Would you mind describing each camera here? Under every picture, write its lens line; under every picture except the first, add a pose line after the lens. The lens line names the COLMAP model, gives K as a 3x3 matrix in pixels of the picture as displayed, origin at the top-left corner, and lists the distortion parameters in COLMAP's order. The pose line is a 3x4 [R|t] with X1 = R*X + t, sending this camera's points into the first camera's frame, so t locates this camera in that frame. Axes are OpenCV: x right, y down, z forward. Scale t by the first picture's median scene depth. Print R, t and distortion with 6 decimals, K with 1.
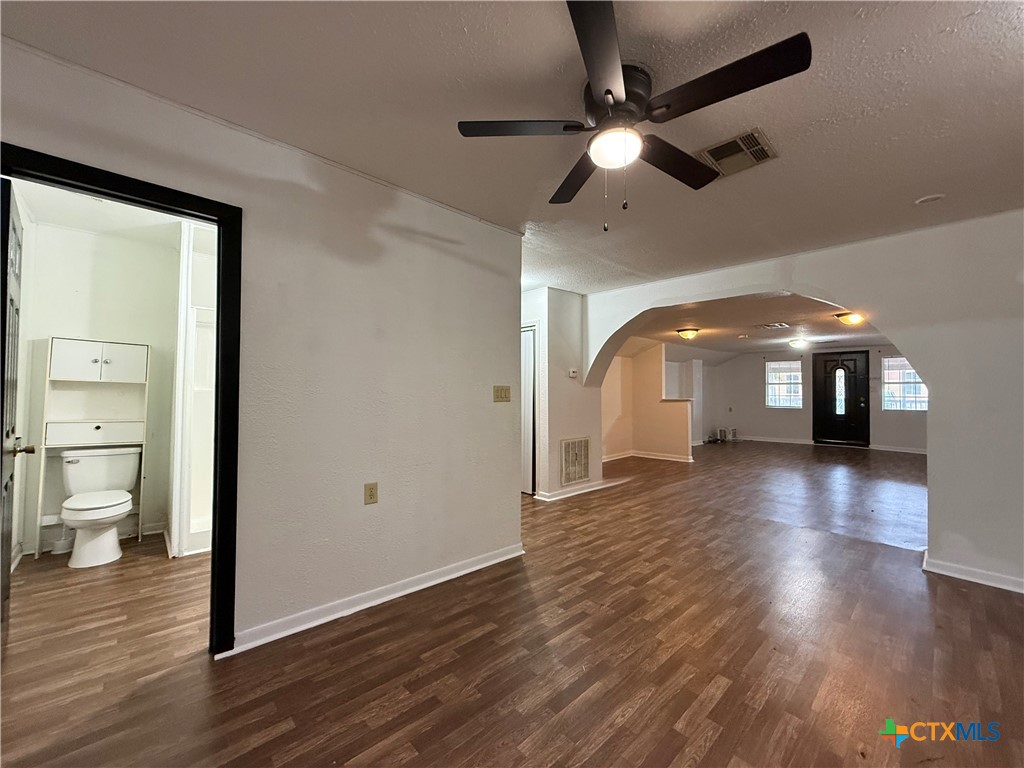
lens RADIAL K [[410.2, 0, 533.5], [0, 410.2, 376.4], [0, 0, 1]] dist [0.011605, -0.002266]
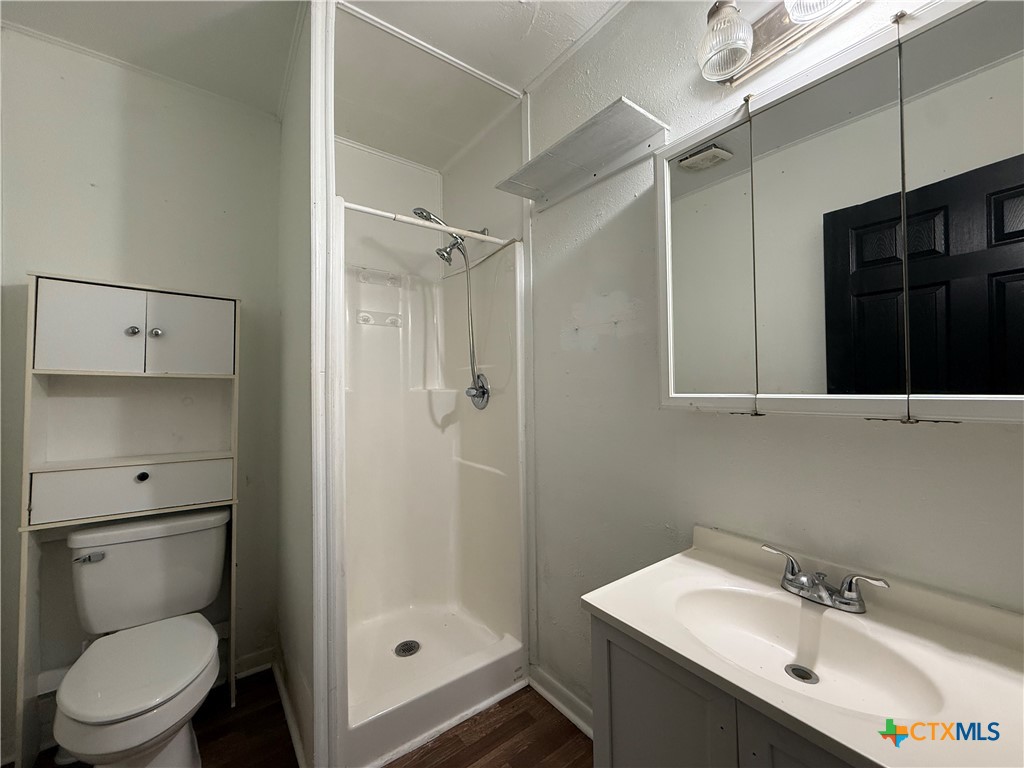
lens RADIAL K [[410.2, 0, 515.0], [0, 410.2, 379.1], [0, 0, 1]] dist [0.011605, -0.002266]
pose [[0.983278, -0.012301, -0.181695, -0.515637], [0.017565, 0.999470, 0.027390, 0.009524], [0.181262, -0.030124, 0.982973, 0.575533]]
